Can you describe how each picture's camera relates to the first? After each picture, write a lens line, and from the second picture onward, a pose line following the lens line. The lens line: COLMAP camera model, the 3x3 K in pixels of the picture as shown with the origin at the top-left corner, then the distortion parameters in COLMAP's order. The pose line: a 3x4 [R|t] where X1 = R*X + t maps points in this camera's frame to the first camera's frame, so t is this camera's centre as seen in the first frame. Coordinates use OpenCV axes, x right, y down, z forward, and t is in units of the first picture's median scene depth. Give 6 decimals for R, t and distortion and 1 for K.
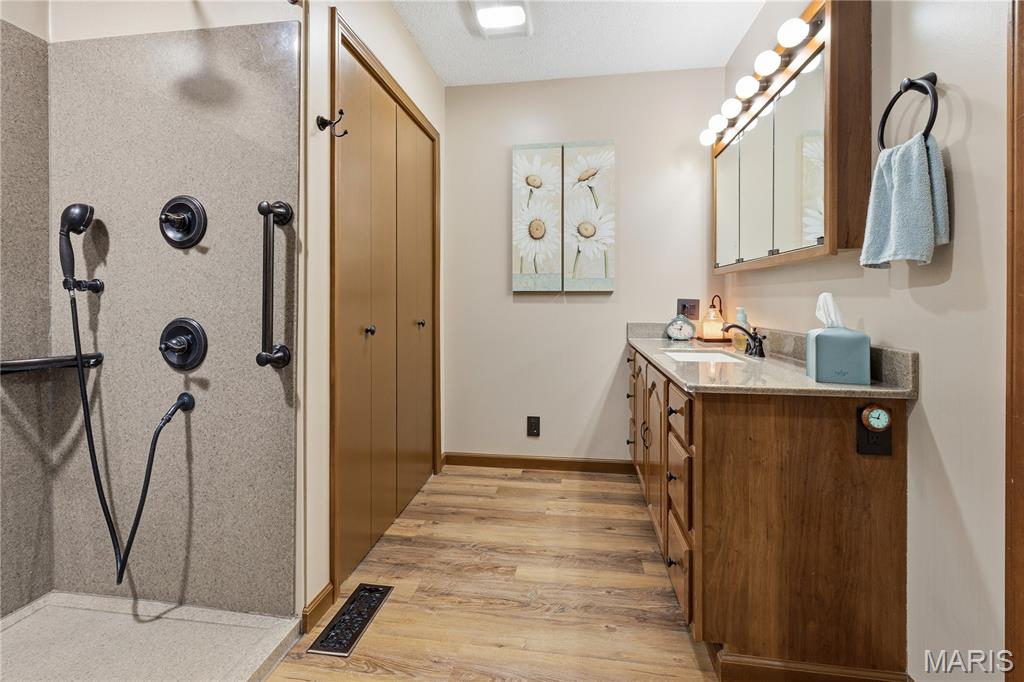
lens RADIAL K [[453.0, 0, 515.1], [0, 453.0, 301.7], [0, 0, 1]] dist [0.000833, -0.000024]
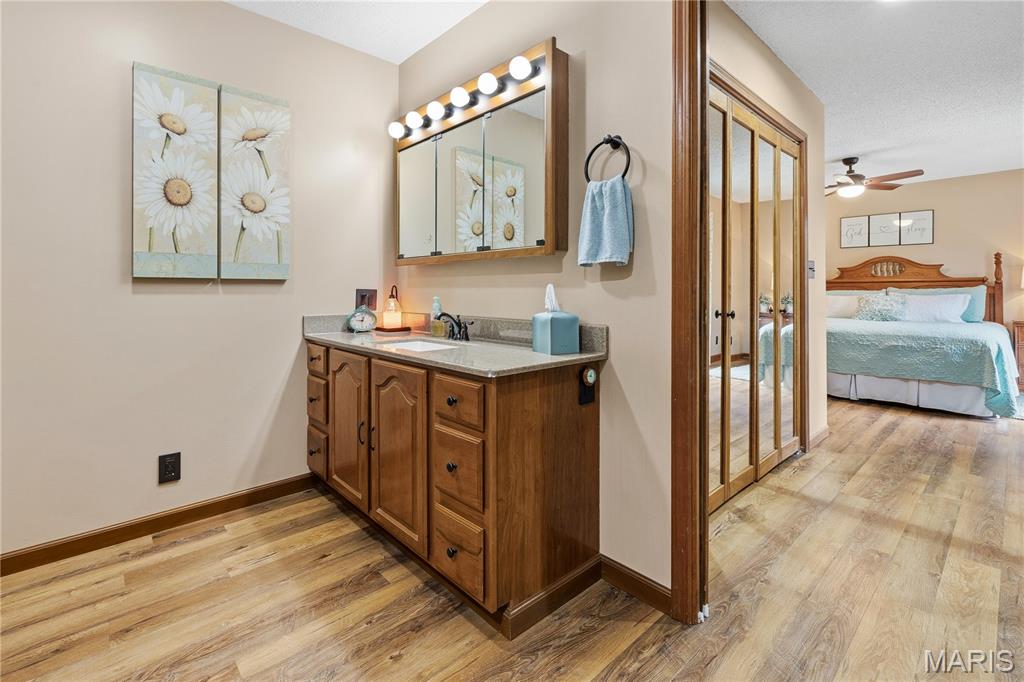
lens RADIAL K [[461.8, 0, 511.3], [0, 461.8, 290.2], [0, 0, 1]] dist [0.000424, 0.000223]
pose [[0.632680, -0.000815, 0.774413, -0.223488], [0.003770, 0.999991, -0.002028, -0.000460], [-0.774404, 0.004203, 0.632677, 0.155113]]
